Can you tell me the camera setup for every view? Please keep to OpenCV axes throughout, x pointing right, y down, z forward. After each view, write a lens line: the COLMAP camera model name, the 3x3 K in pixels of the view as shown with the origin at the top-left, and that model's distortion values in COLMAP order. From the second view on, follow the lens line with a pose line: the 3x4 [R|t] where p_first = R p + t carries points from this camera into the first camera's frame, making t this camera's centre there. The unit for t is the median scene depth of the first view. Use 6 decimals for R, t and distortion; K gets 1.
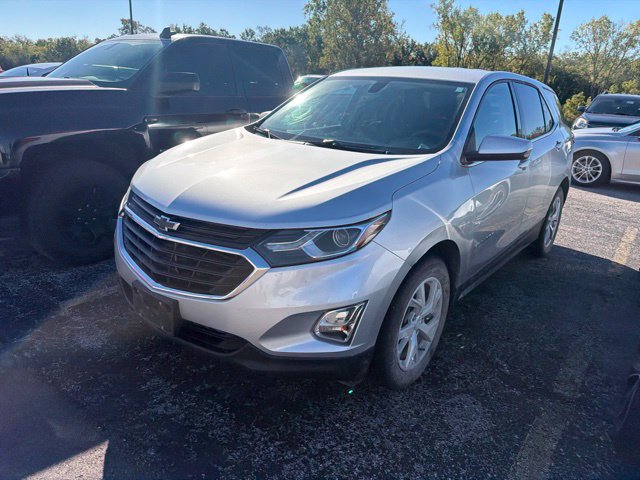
lens RADIAL K [[455.6, 0, 323.1], [0, 455.6, 235.6], [0, 0, 1]] dist [0.021269, -0.025418]
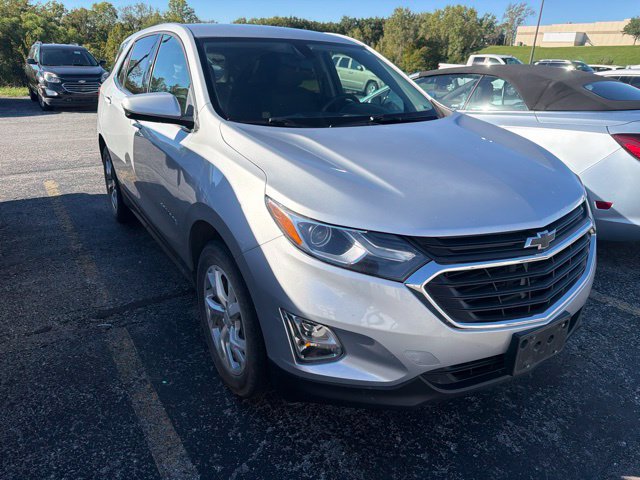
lens RADIAL K [[455.6, 0, 319.2], [0, 455.6, 242.9], [0, 0, 1]] dist [0.021269, -0.025418]
pose [[0.331718, -0.391920, 0.858115, -0.989299], [0.289528, 0.908016, 0.302790, -0.321135], [-0.897851, 0.148007, 0.414677, 0.865566]]
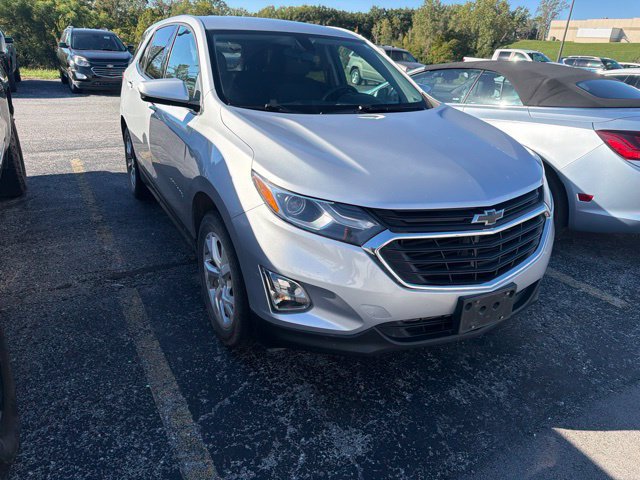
lens RADIAL K [[455.6, 0, 319.3], [0, 455.6, 242.6], [0, 0, 1]] dist [0.021269, -0.025418]
pose [[0.384075, -0.392429, 0.835755, -1.074199], [0.263656, 0.914105, 0.308054, -0.300414], [-0.884857, 0.102036, 0.454551, 0.756131]]
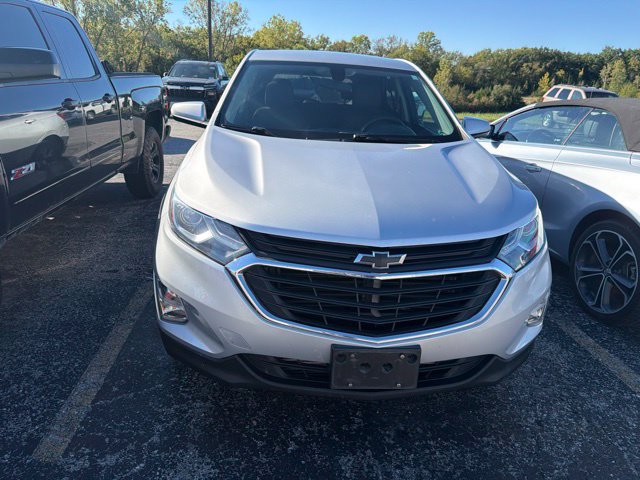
lens RADIAL K [[455.6, 0, 320.8], [0, 455.6, 233.1], [0, 0, 1]] dist [0.021269, -0.025418]
pose [[0.731877, -0.229993, 0.641451, -0.777710], [0.197265, 0.972524, 0.123626, -0.161494], [-0.652260, 0.036057, 0.757137, 0.399001]]
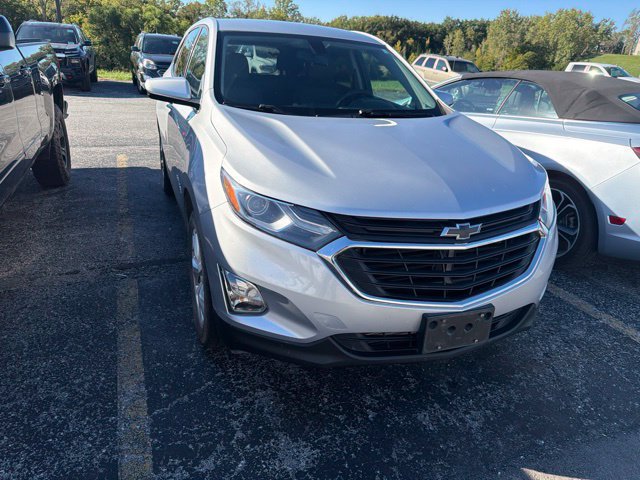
lens RADIAL K [[455.6, 0, 320.1], [0, 455.6, 242.0], [0, 0, 1]] dist [0.021269, -0.025418]
pose [[0.510553, -0.345382, 0.787430, -0.986060], [0.232366, 0.937128, 0.260380, -0.248681], [-0.827853, 0.050034, 0.558709, 0.632862]]
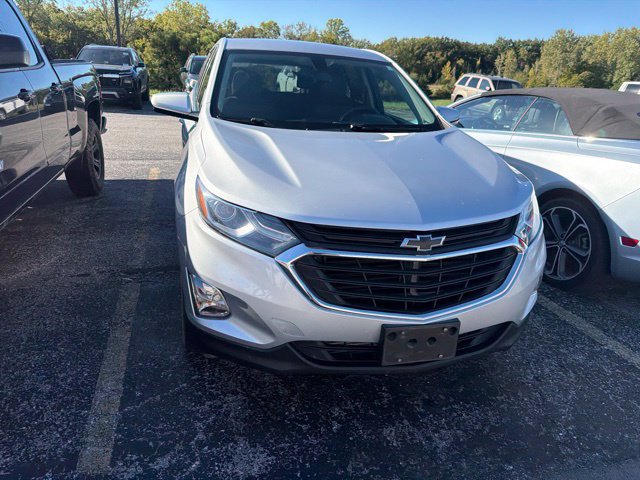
lens RADIAL K [[455.6, 0, 320.9], [0, 455.6, 239.7], [0, 0, 1]] dist [0.021269, -0.025418]
pose [[0.594268, -0.293250, 0.748899, -0.926929], [0.223100, 0.954721, 0.196810, -0.205684], [-0.772704, 0.050122, 0.632784, 0.520339]]
